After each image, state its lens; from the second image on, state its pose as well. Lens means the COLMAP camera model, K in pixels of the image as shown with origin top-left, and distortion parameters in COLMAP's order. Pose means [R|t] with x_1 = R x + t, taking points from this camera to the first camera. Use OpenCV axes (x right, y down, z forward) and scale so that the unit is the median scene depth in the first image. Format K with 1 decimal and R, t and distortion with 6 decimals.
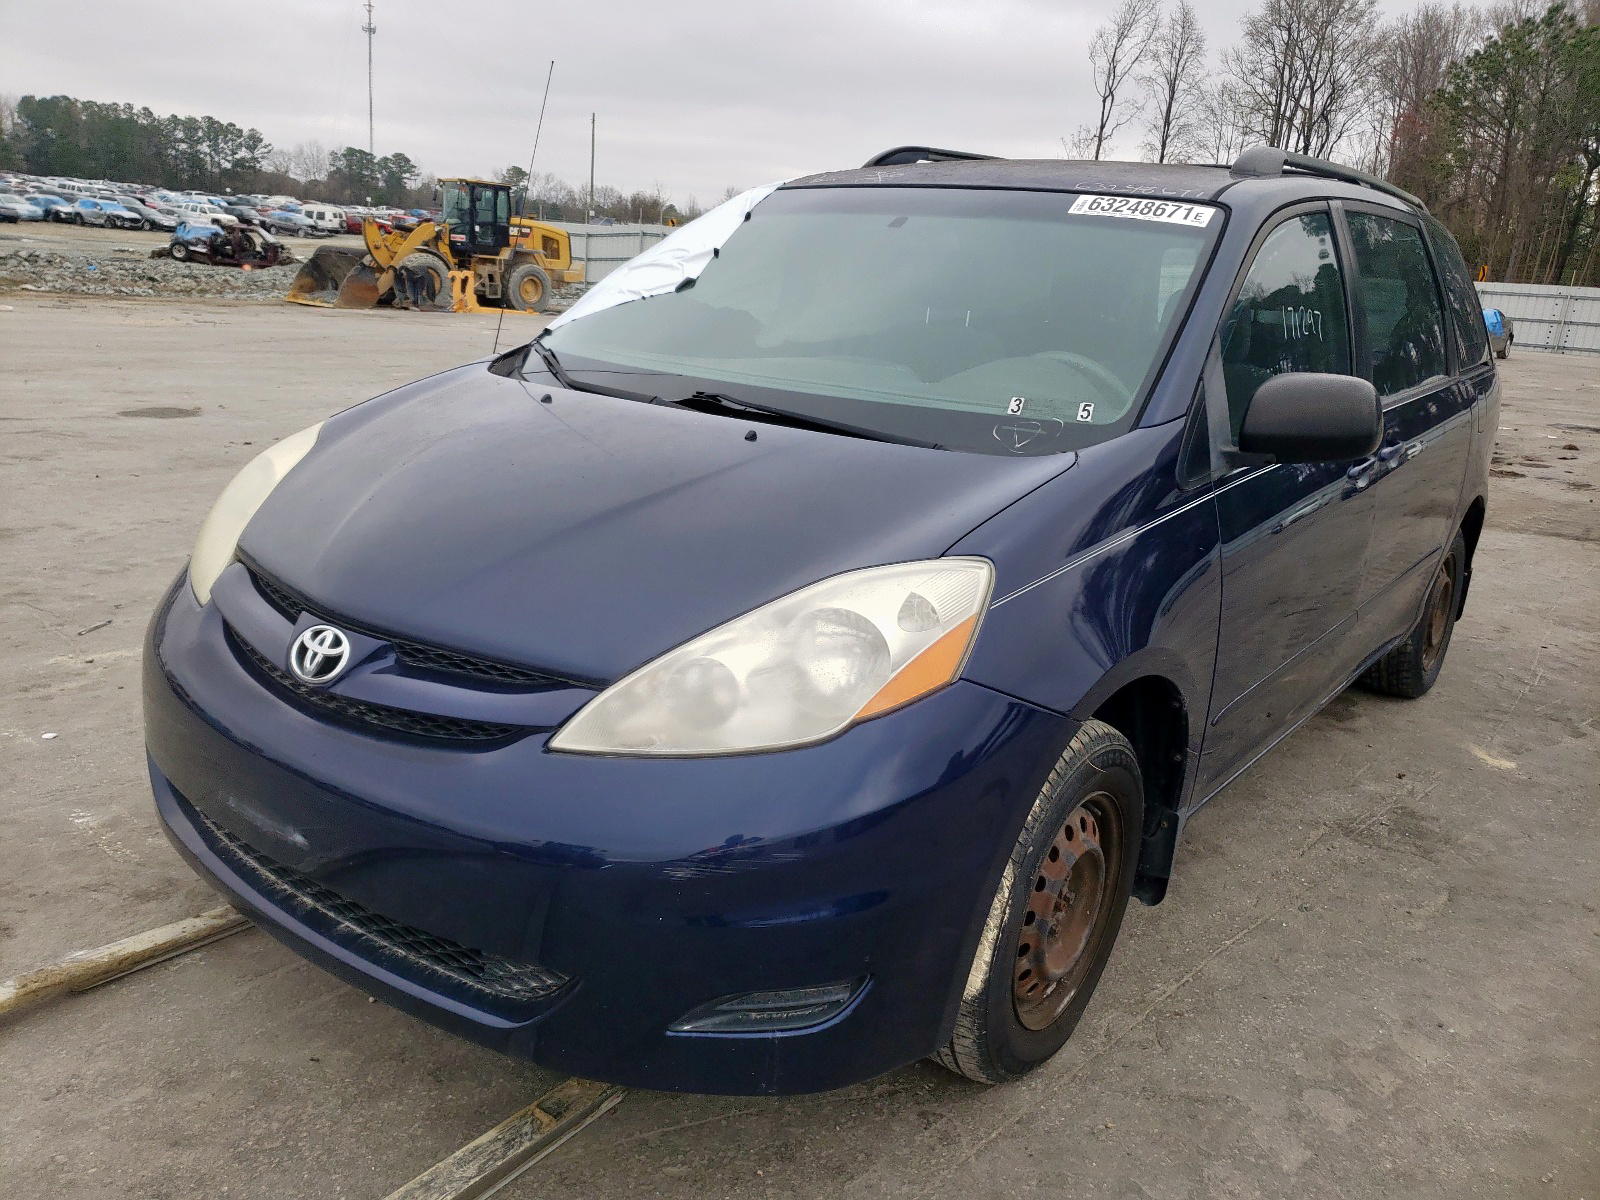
lens RADIAL K [[1211.8, 0, 798.4], [0, 1211.8, 605.5], [0, 0, 1]] dist [-0.004576, 0.002166]
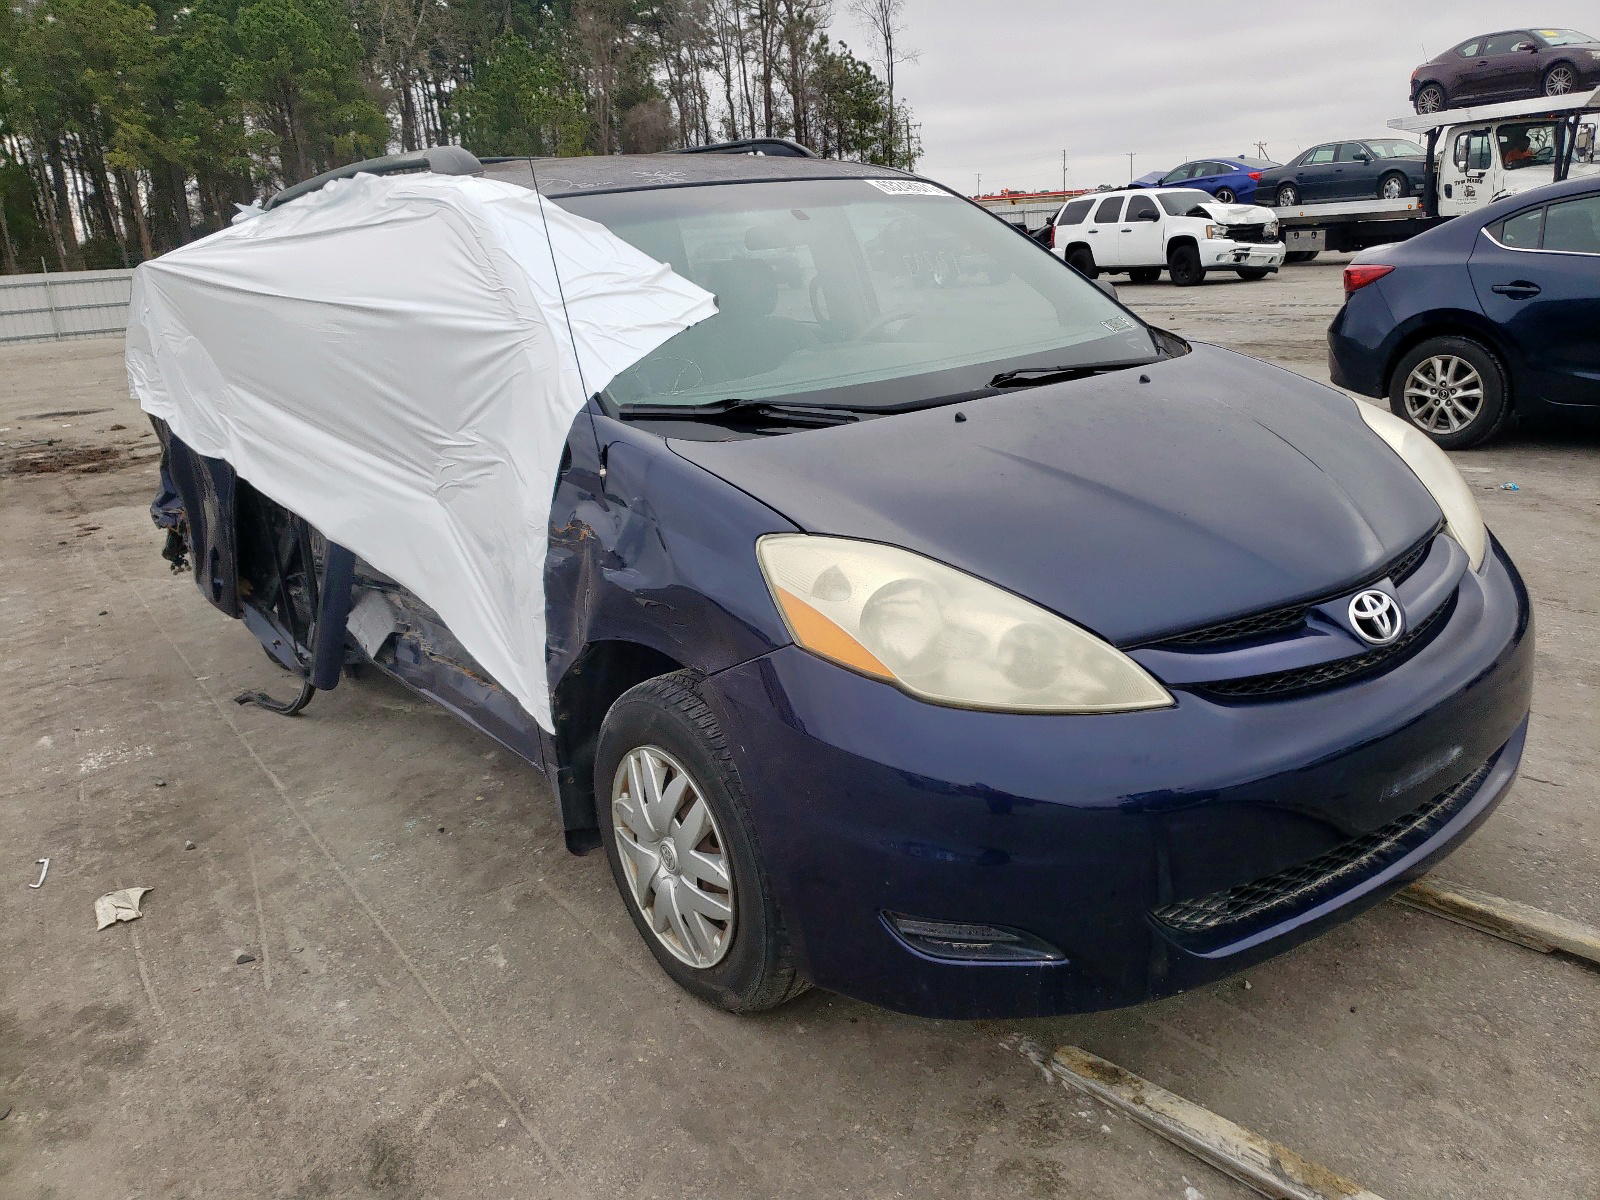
lens RADIAL K [[1211.8, 0, 798.4], [0, 1211.8, 594.5], [0, 0, 1]] dist [-0.004576, 0.002166]
pose [[0.291965, -0.357229, 0.887211, -1.483075], [0.356236, 0.901500, 0.245751, -0.422868], [-0.887610, 0.244306, 0.390464, 1.020234]]
